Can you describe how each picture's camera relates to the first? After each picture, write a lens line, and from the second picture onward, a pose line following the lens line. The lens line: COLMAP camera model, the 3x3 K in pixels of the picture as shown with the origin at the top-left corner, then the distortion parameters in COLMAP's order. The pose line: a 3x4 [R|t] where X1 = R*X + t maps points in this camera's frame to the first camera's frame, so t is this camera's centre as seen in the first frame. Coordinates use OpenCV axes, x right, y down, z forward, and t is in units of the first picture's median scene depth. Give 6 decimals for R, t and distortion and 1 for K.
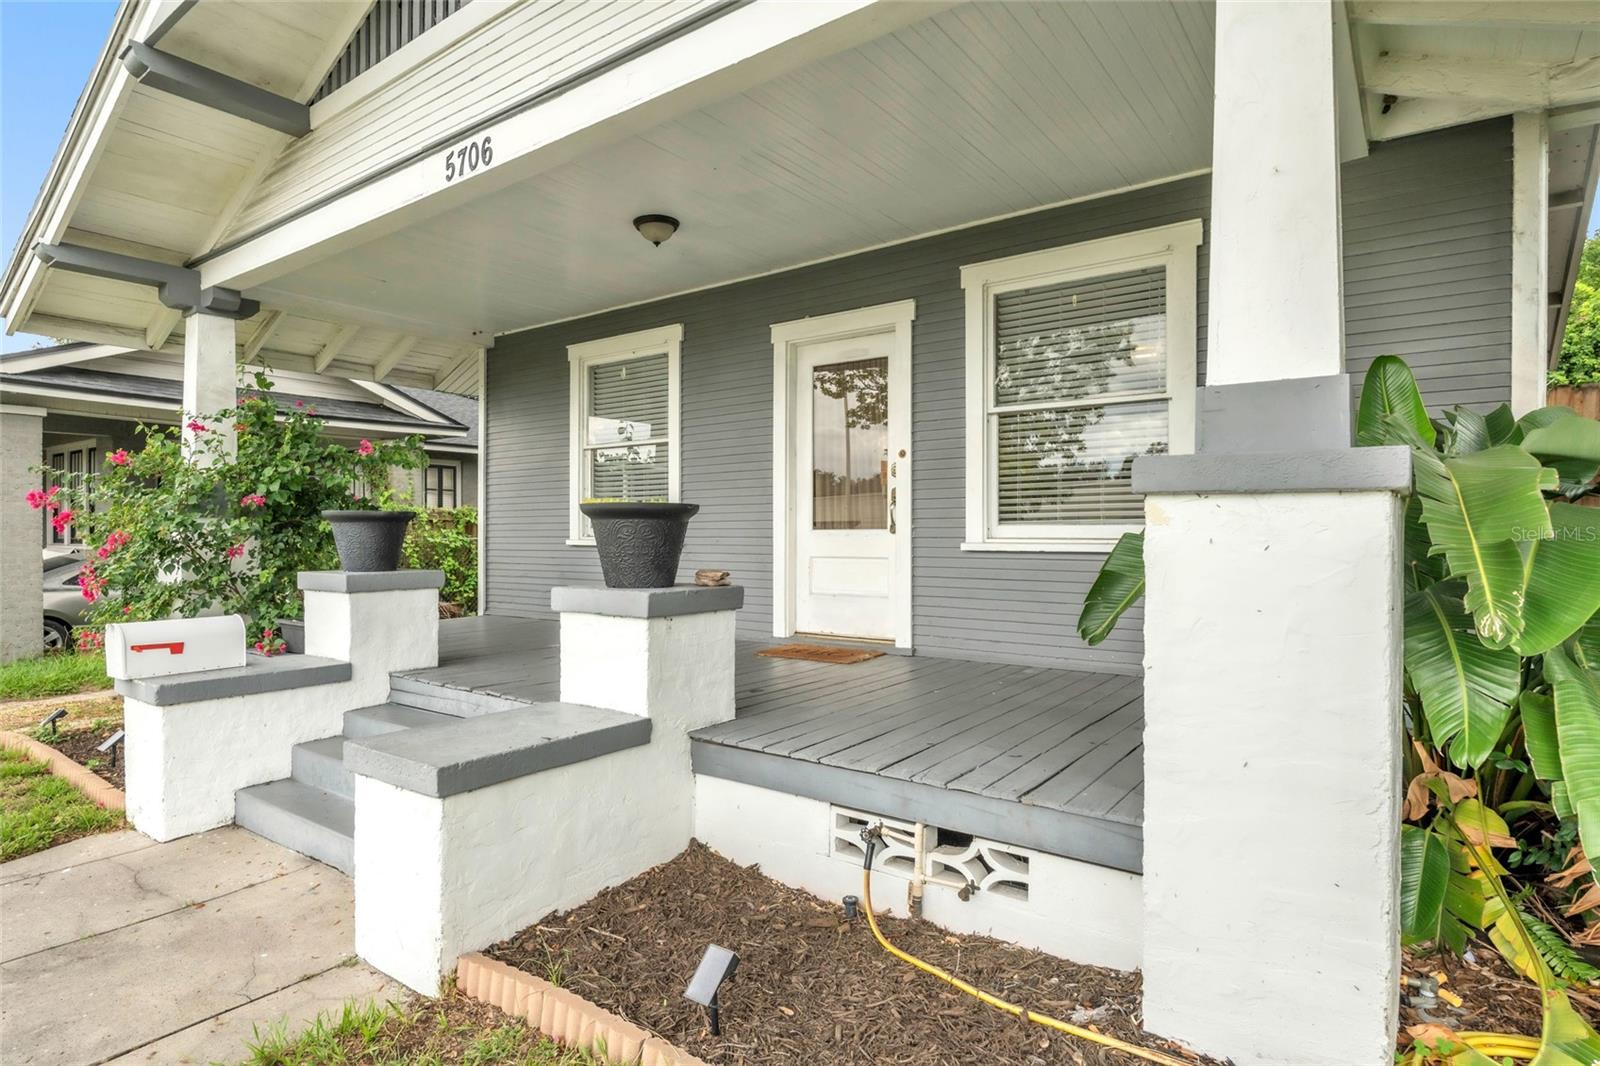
lens RADIAL K [[851.2, 0, 801.1], [0, 851.2, 541.5], [0, 0, 1]] dist [-0.000590, -0.001119]
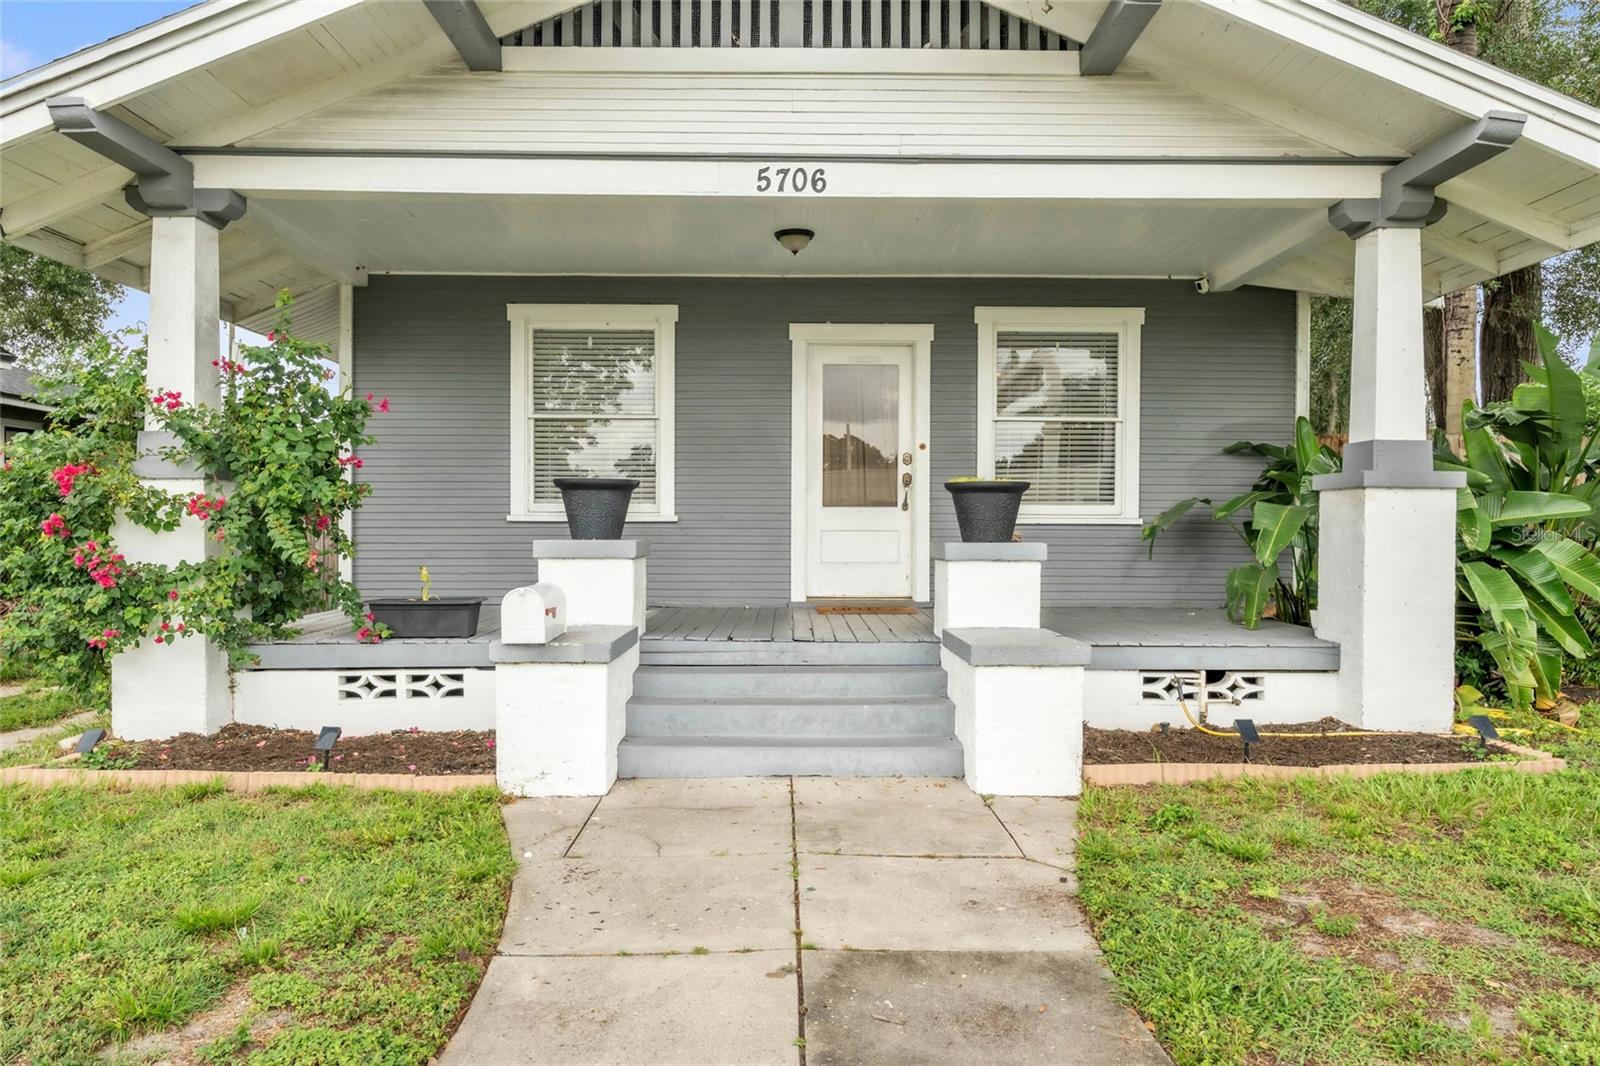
lens RADIAL K [[1007.4, 0, 804.5], [0, 1007.4, 547.6], [0, 0, 1]] dist [0.001335, 0.000931]
pose [[0.797136, -0.013849, 0.603641, -0.936105], [0.004096, 0.999838, 0.017529, 0.019803], [-0.603786, -0.011500, 0.797063, -0.082368]]
